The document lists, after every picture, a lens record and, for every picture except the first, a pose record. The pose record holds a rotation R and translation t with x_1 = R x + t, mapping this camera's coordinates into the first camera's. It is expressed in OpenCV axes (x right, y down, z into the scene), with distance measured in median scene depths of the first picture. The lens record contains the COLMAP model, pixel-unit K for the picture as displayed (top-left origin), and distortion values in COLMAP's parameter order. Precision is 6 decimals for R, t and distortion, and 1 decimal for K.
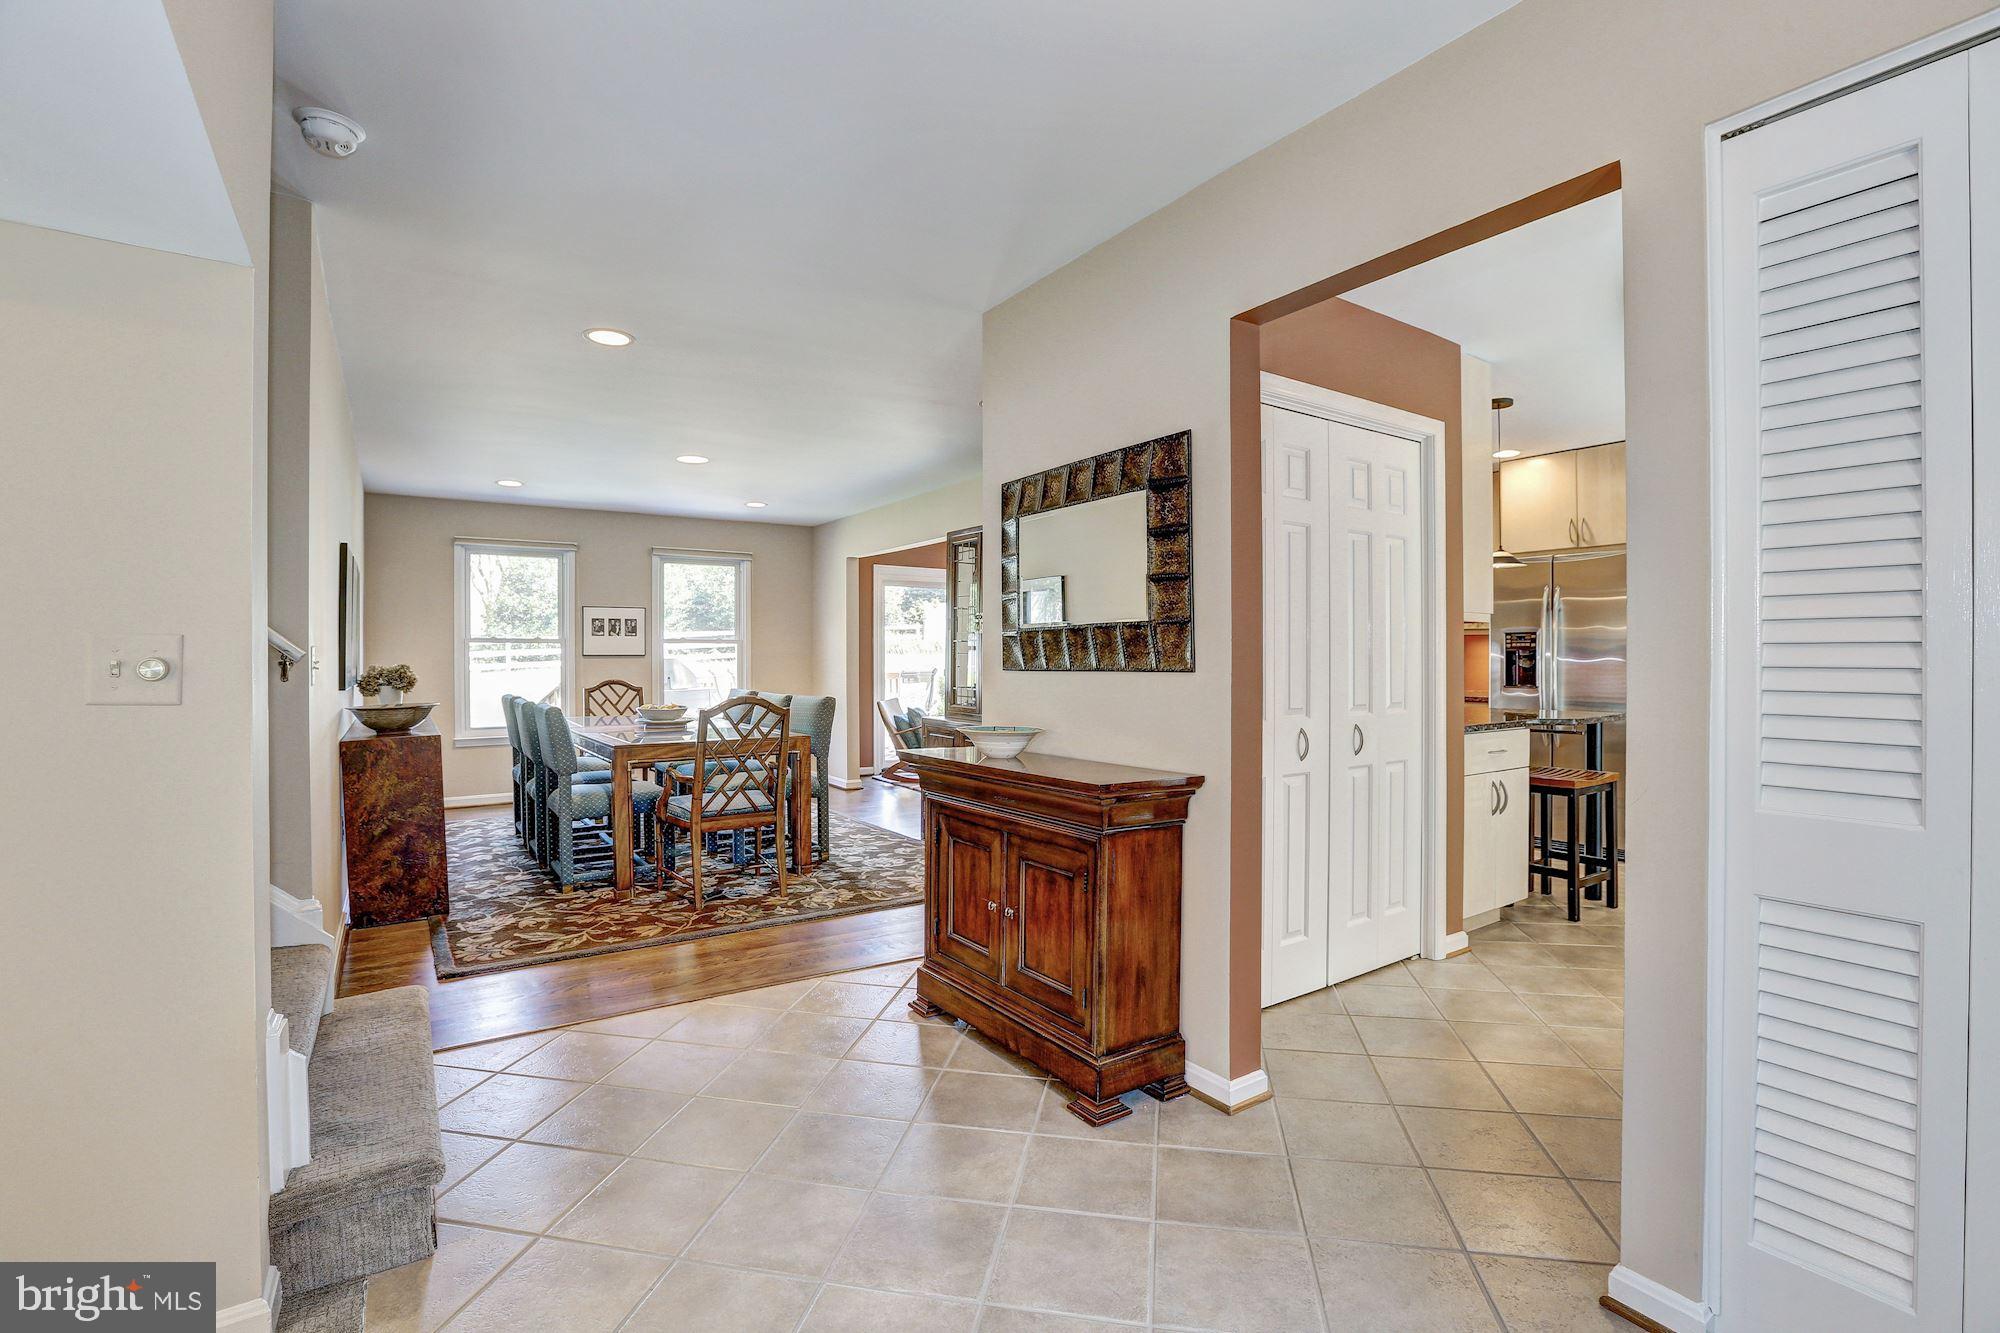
lens RADIAL K [[915.1, 0, 989.0], [0, 915.1, 667.0], [0, 0, 1]] dist [-0.017904, 0.003539]
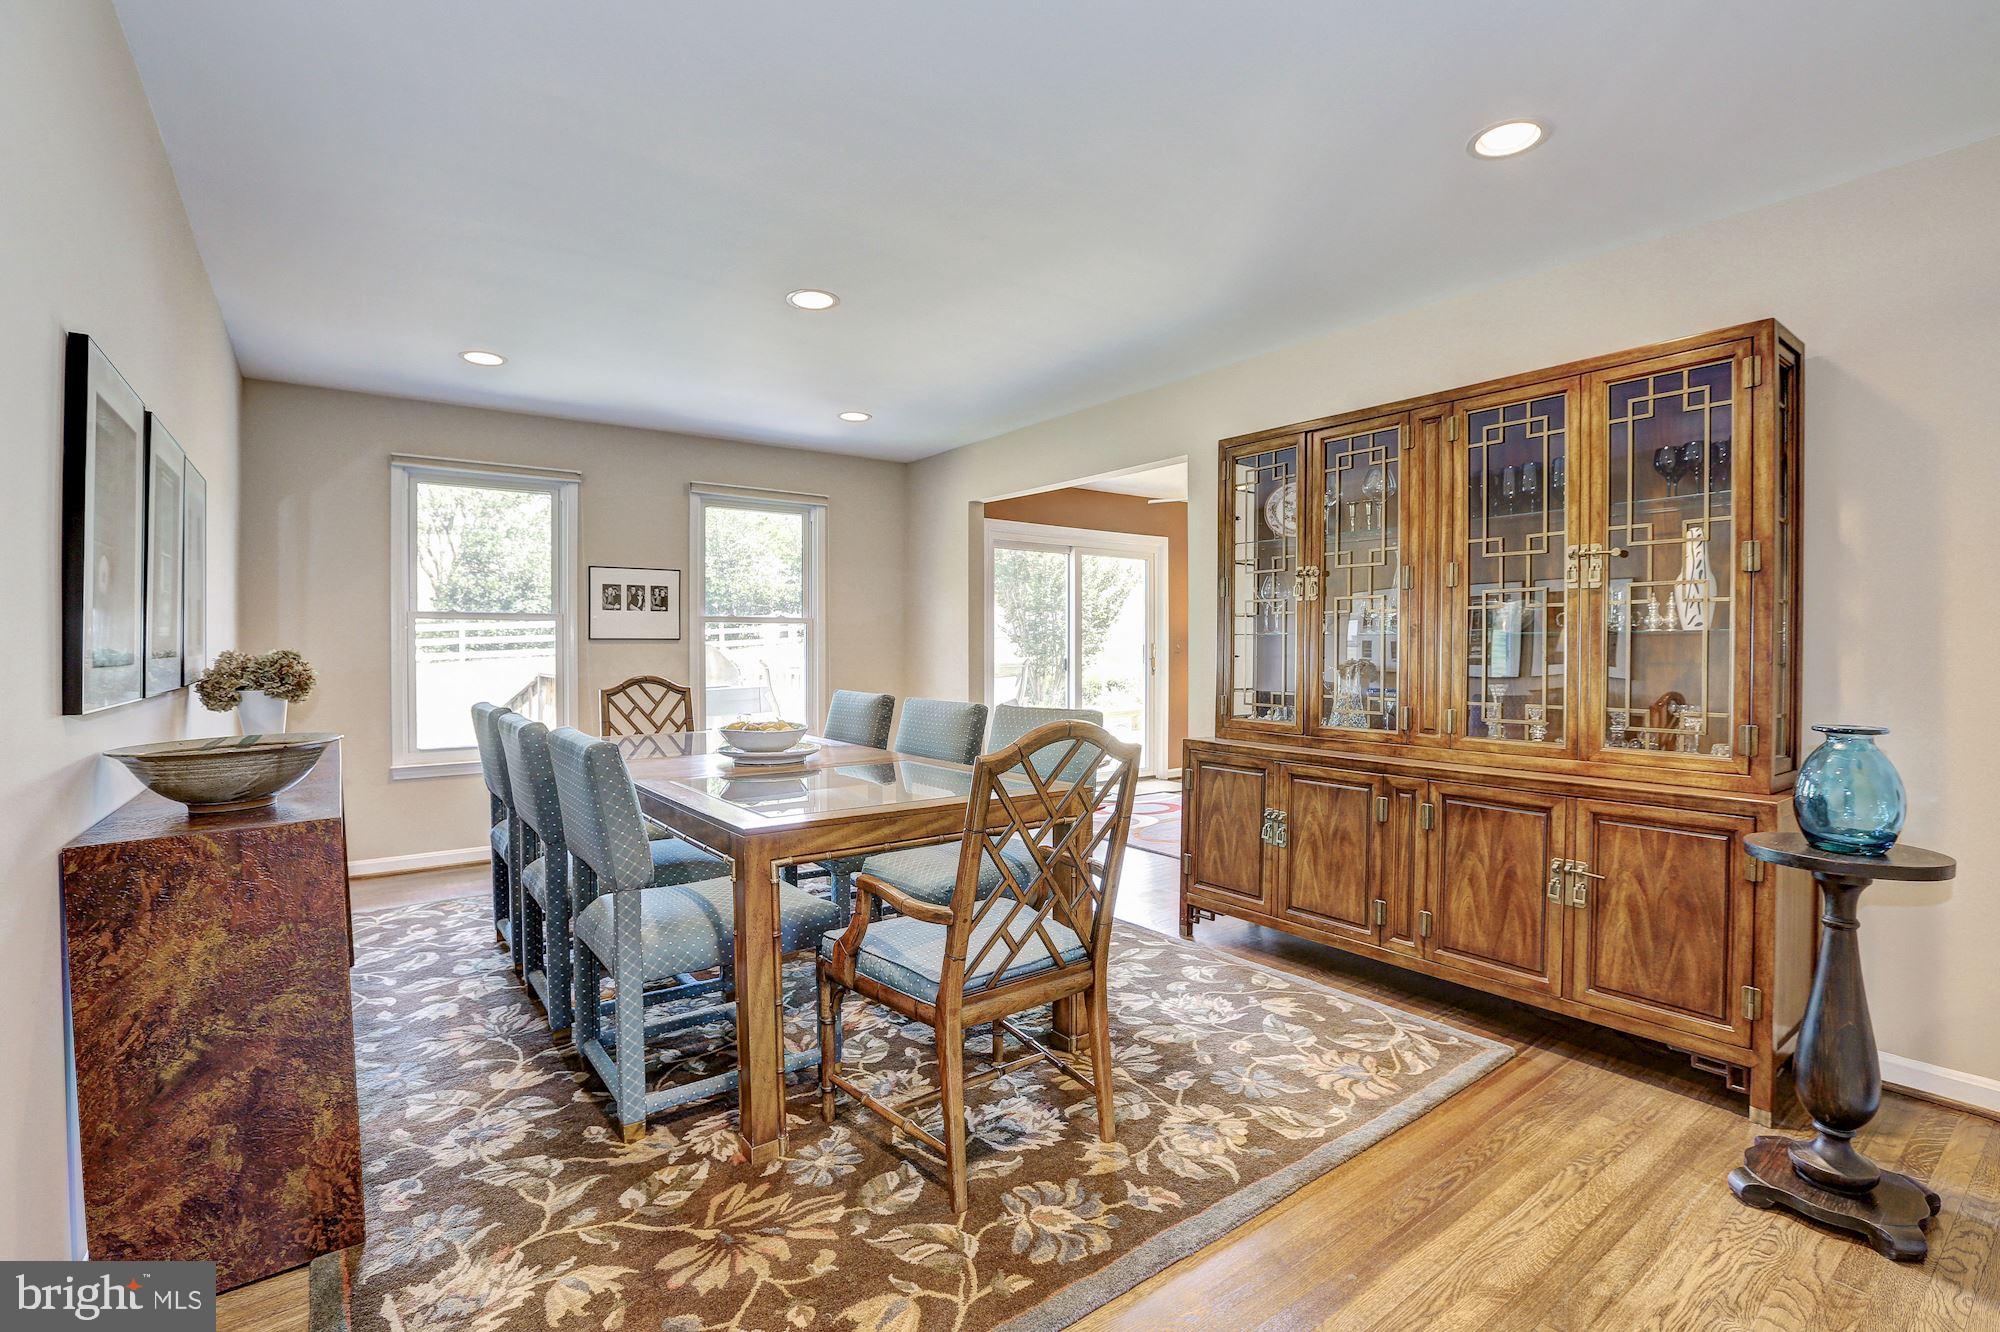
lens RADIAL K [[915.1, 0, 1019.0], [0, 915.1, 658.3], [0, 0, 1]] dist [-0.017904, 0.003539]
pose [[0.997768, -0.001190, 0.066771, -0.252143], [0.001077, 0.999998, 0.001730, 0.000847], [-0.066773, -0.001654, 0.997767, 0.444735]]
